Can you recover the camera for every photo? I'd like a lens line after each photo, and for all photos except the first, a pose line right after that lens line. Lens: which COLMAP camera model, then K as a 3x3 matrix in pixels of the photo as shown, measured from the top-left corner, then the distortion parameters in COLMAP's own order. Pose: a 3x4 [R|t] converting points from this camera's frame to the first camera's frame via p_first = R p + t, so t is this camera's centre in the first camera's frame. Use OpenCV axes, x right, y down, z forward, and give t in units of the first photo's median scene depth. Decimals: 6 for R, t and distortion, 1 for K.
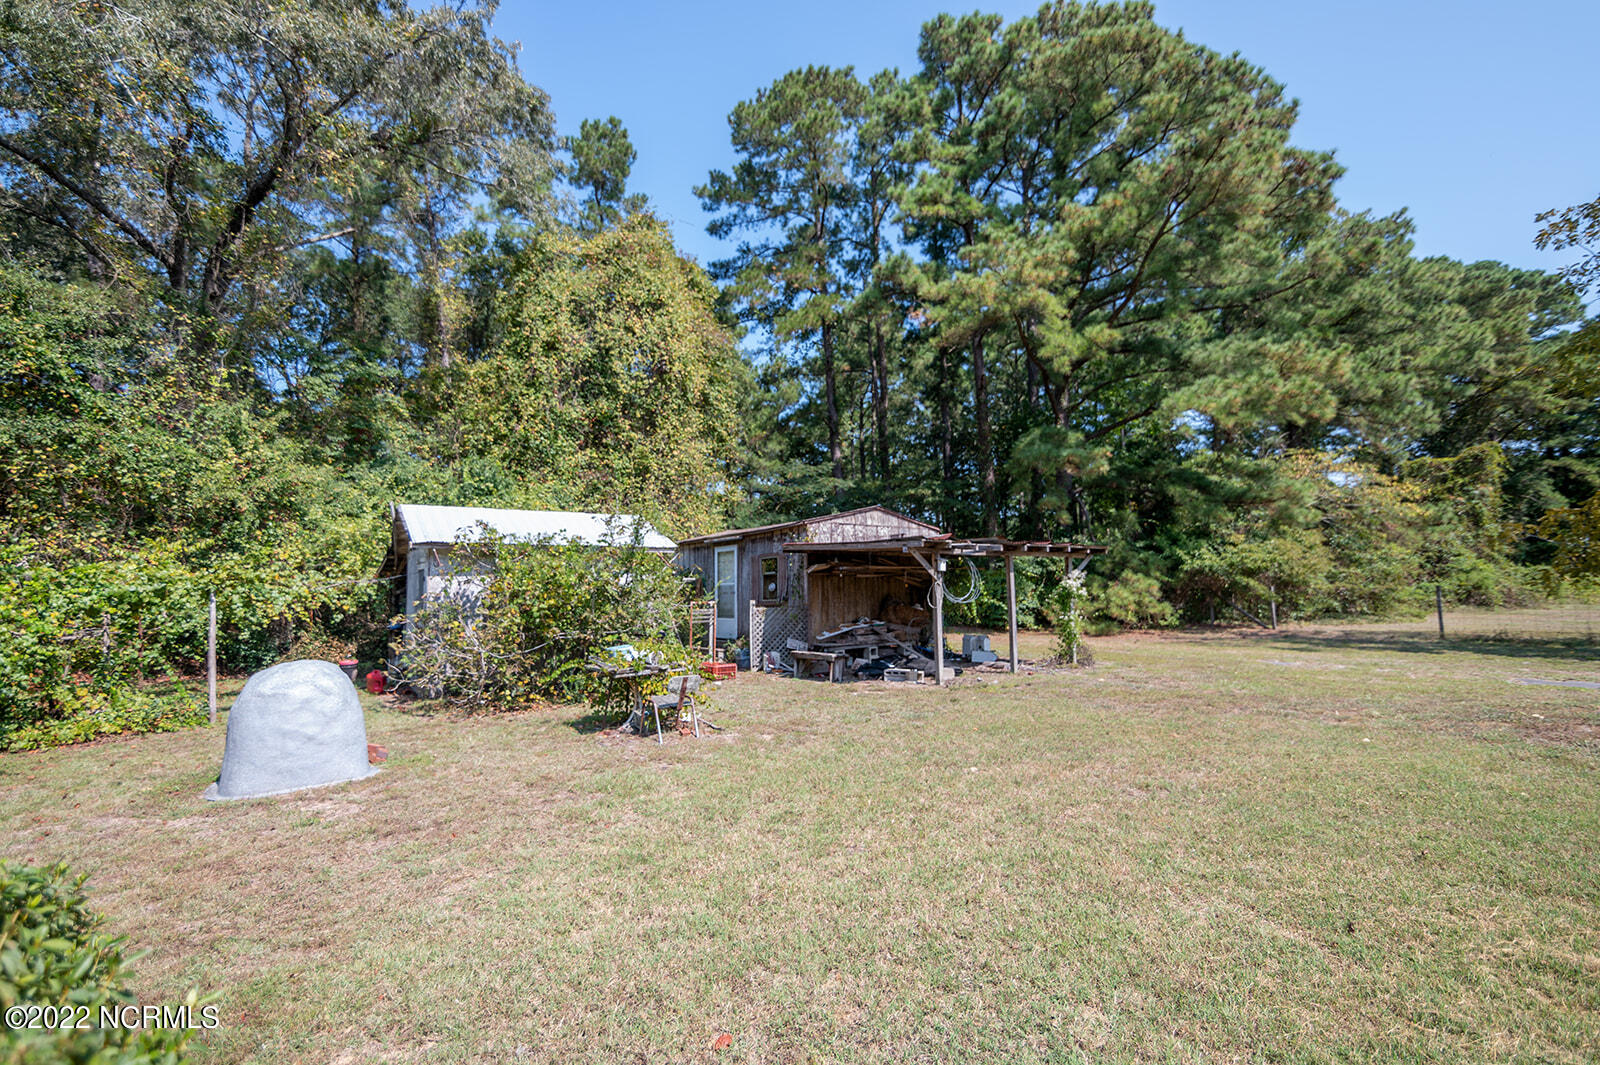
lens RADIAL K [[723.1, 0, 800.1], [0, 723.1, 534.9], [0, 0, 1]] dist [0.013311, -0.000464]
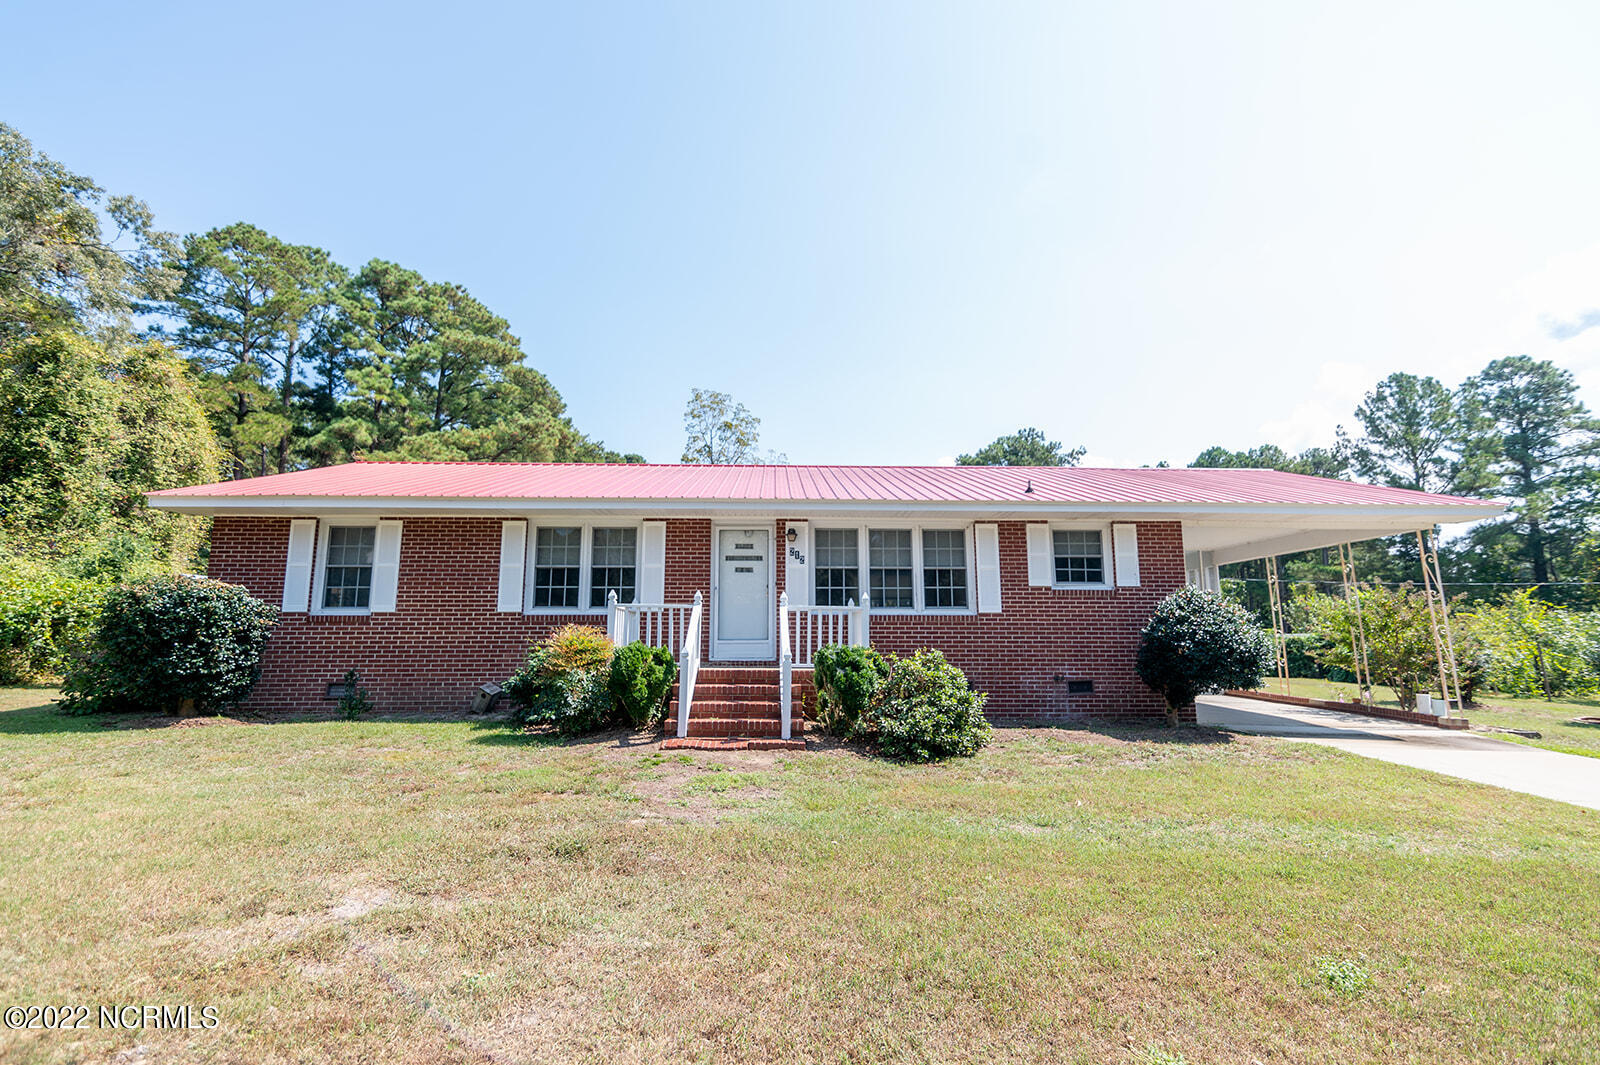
lens RADIAL K [[723.1, 0, 800.1], [0, 723.1, 534.9], [0, 0, 1]] dist [0.013311, -0.000464]
pose [[0.555217, 0.137097, 0.820328, -0.686339], [-0.079507, 0.990552, -0.111734, -0.032403], [-0.827897, -0.003185, 0.560871, -0.829561]]
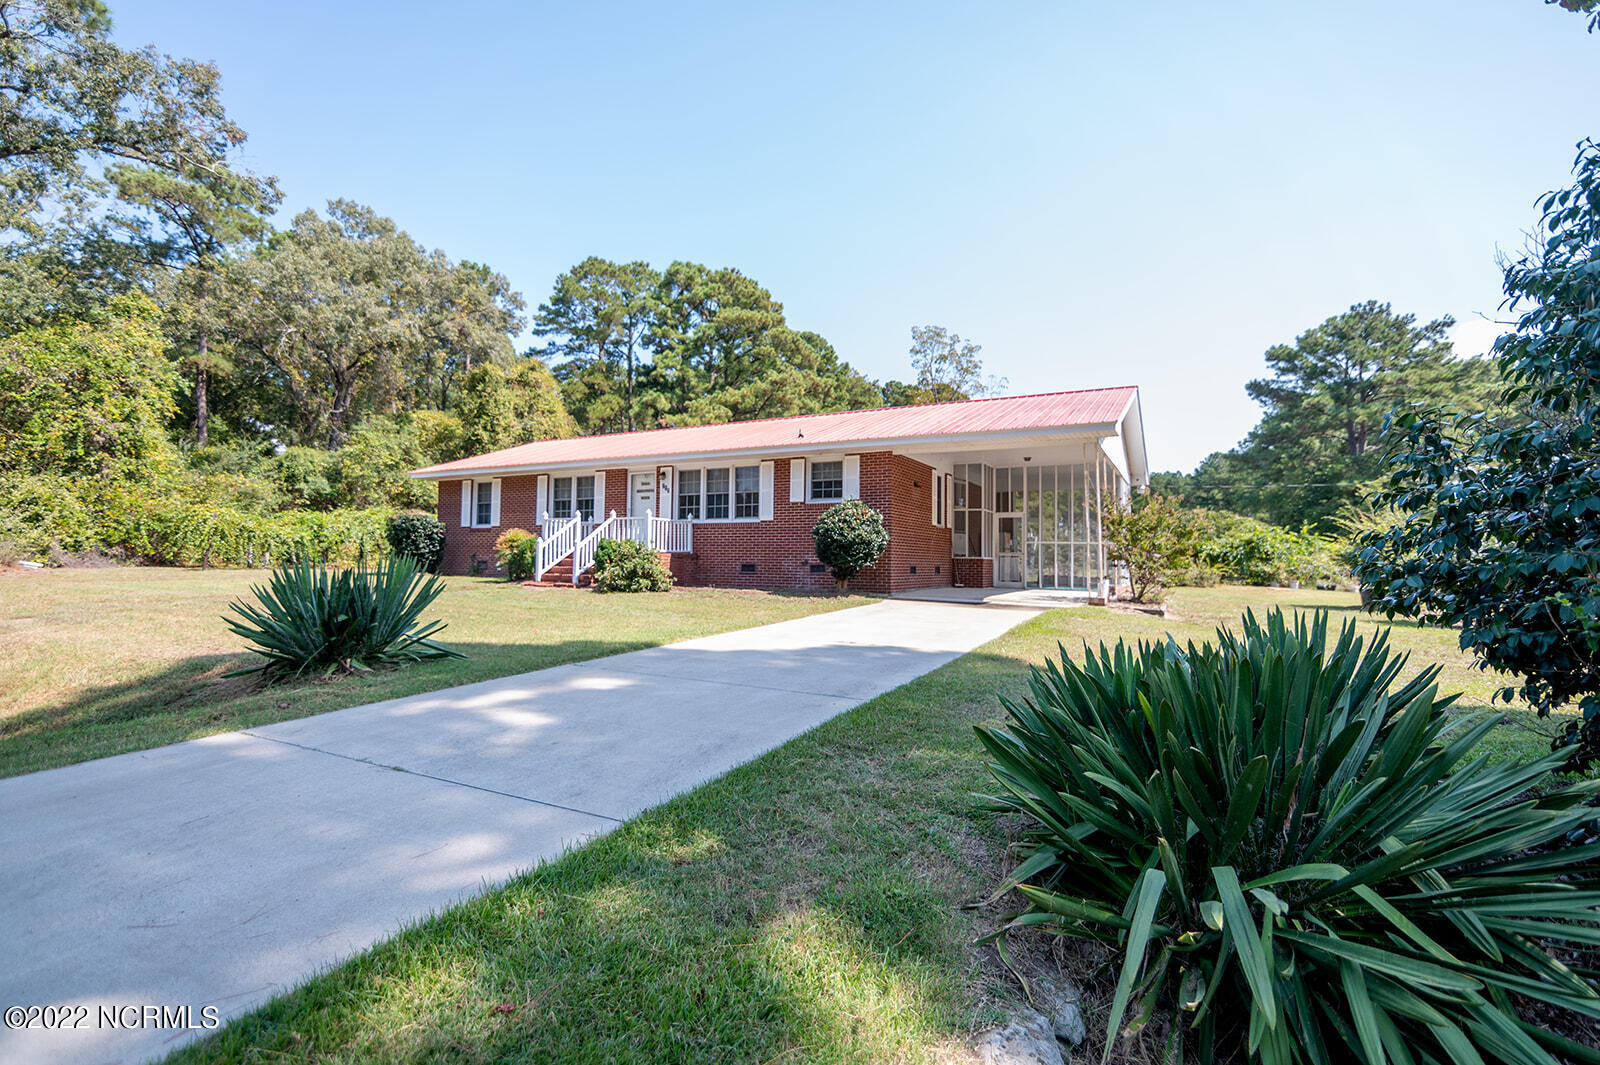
lens RADIAL K [[739.4, 0, 800.0], [0, 739.4, 532.5], [0, 0, 1]] dist [0.012149, 0.000014]
pose [[0.893164, 0.046113, 0.447362, -0.514880], [-0.063476, 0.997697, 0.023892, -0.053085], [-0.445230, -0.049737, 0.894034, -1.363559]]
